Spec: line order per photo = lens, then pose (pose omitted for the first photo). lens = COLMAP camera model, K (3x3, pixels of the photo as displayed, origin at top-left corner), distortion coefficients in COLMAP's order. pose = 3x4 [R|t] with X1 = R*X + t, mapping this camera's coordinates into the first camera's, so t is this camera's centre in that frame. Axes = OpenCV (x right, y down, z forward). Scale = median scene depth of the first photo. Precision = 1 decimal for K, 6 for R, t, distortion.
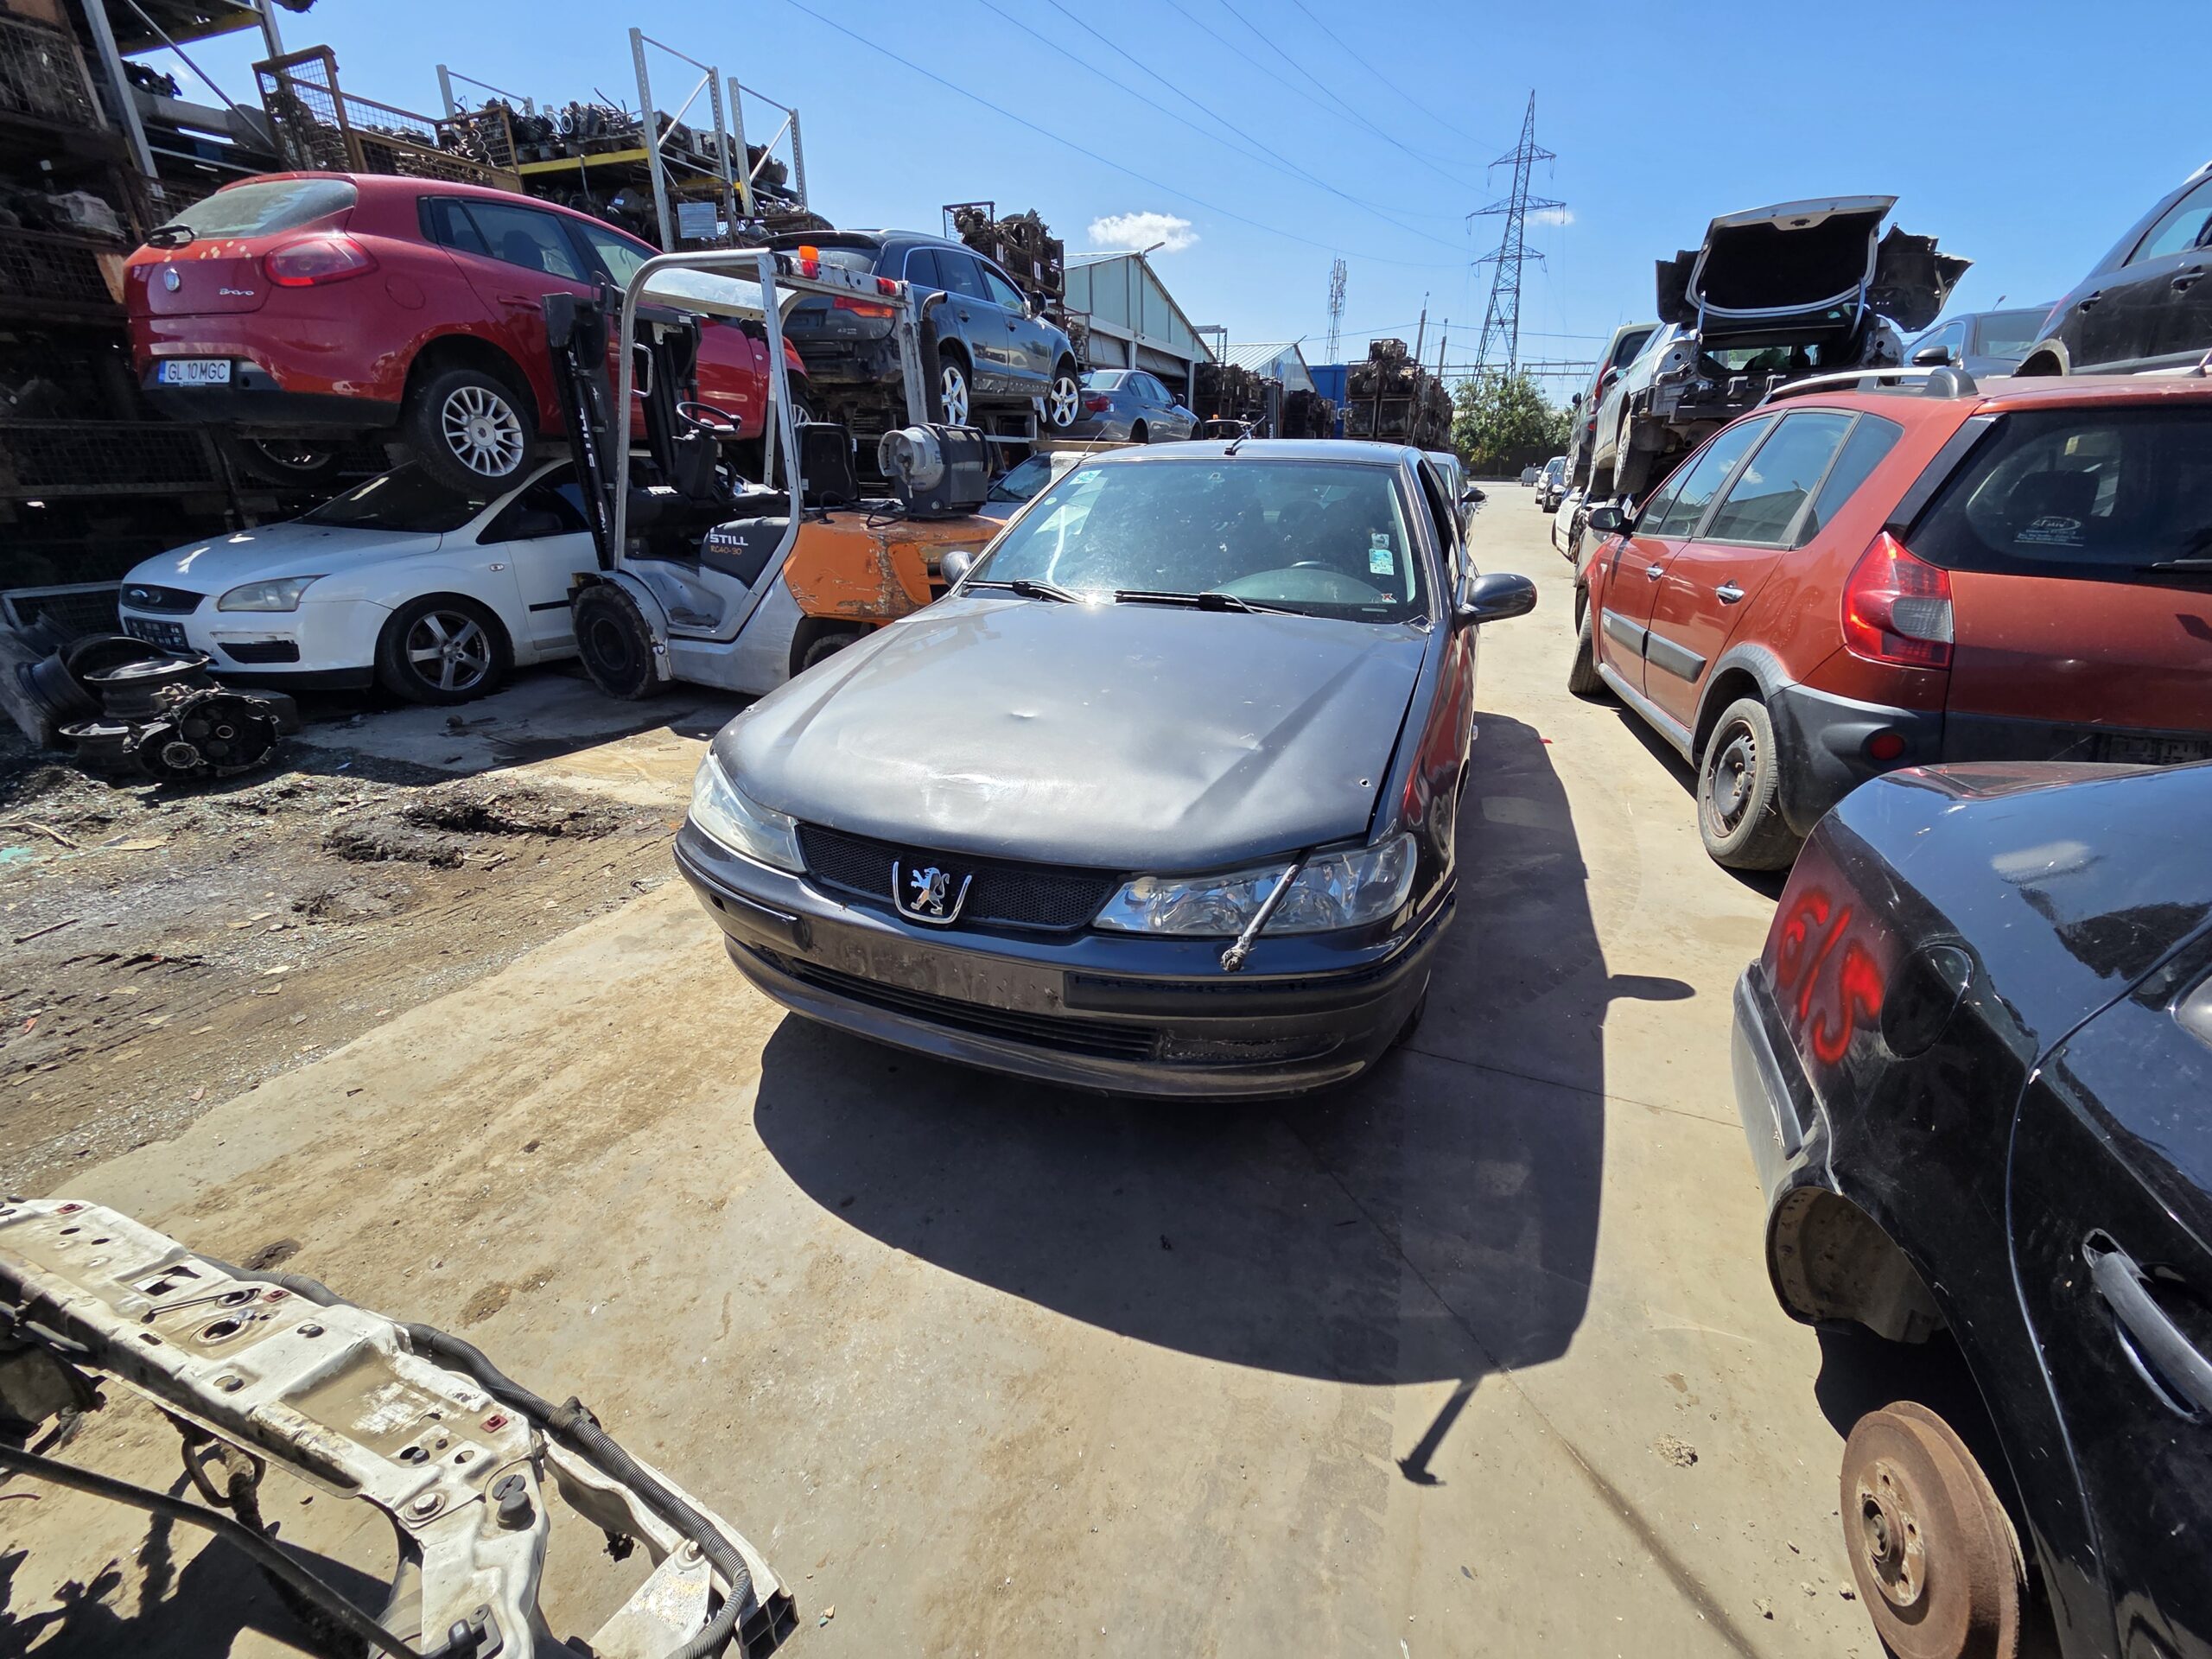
lens RADIAL K [[889.7, 0, 1125.8], [0, 889.7, 830.2], [0, 0, 1]] dist [0.009342, -0.003516]
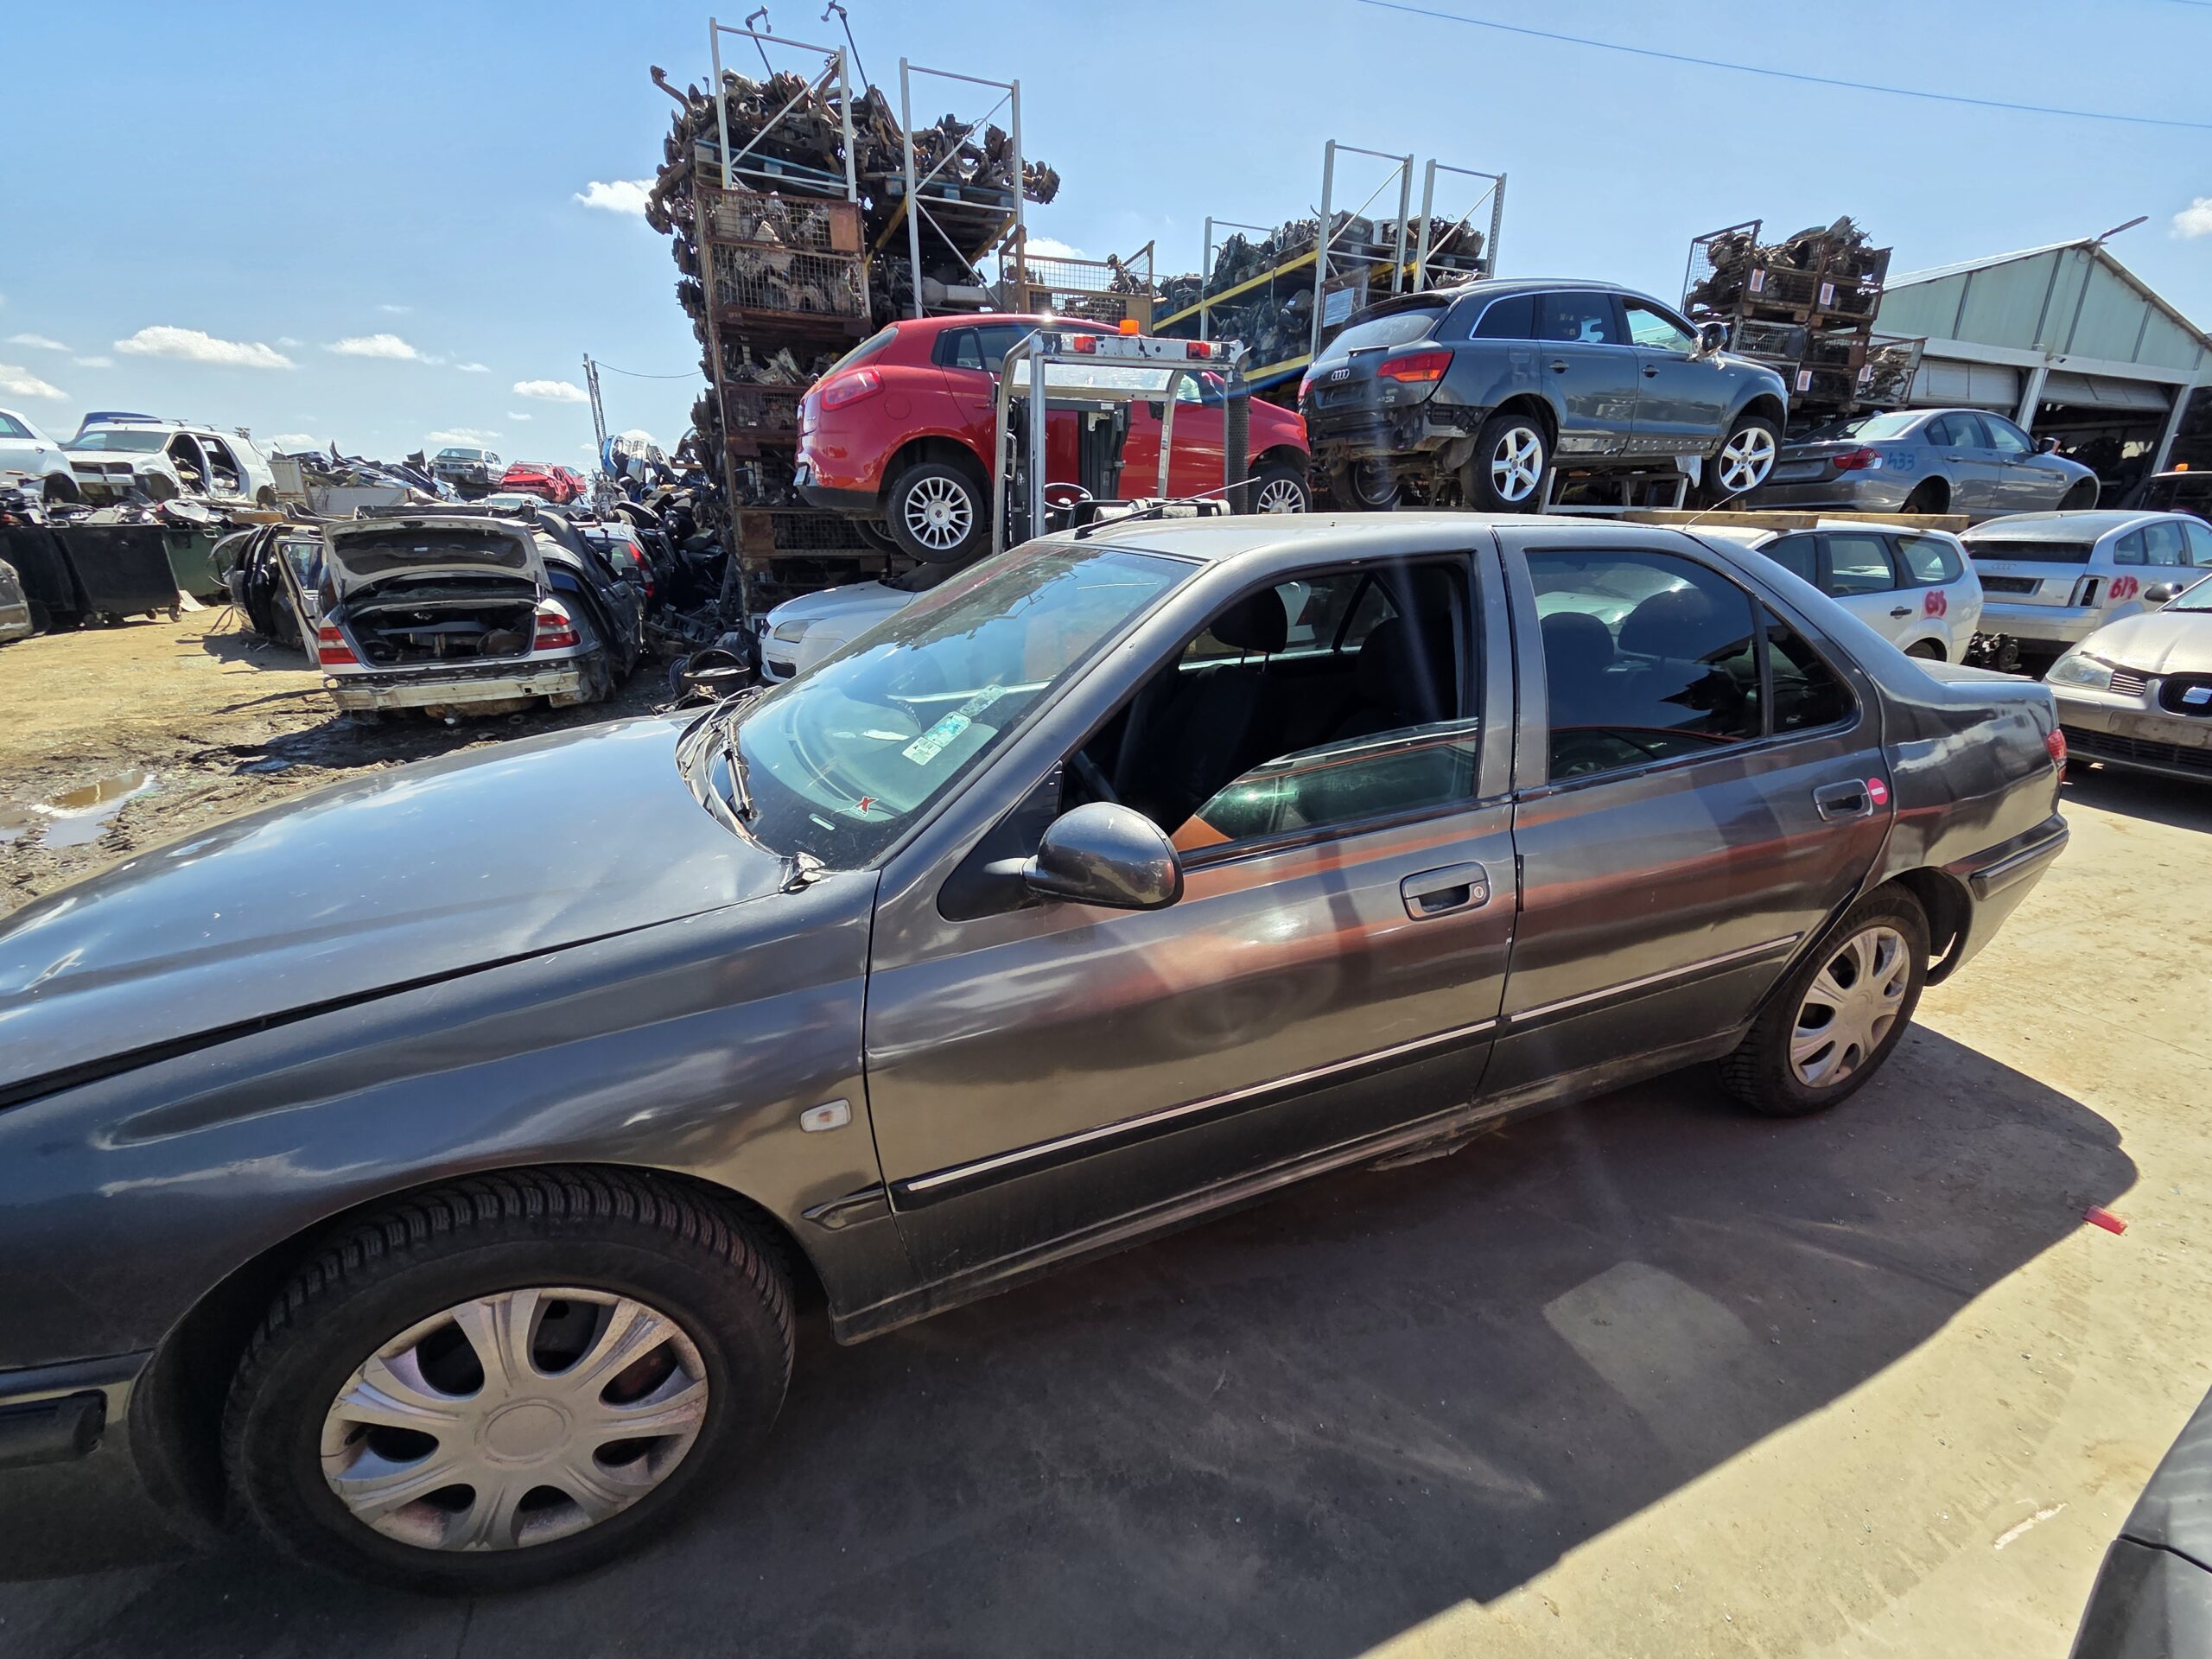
lens RADIAL K [[889.7, 0, 1149.7], [0, 889.7, 833.0], [0, 0, 1]] dist [0.009342, -0.003516]
pose [[0.689789, 0.236053, -0.684449, 0.200476], [-0.280907, 0.958559, 0.047490, -0.082012], [0.667295, 0.159509, 0.727512, 0.186280]]
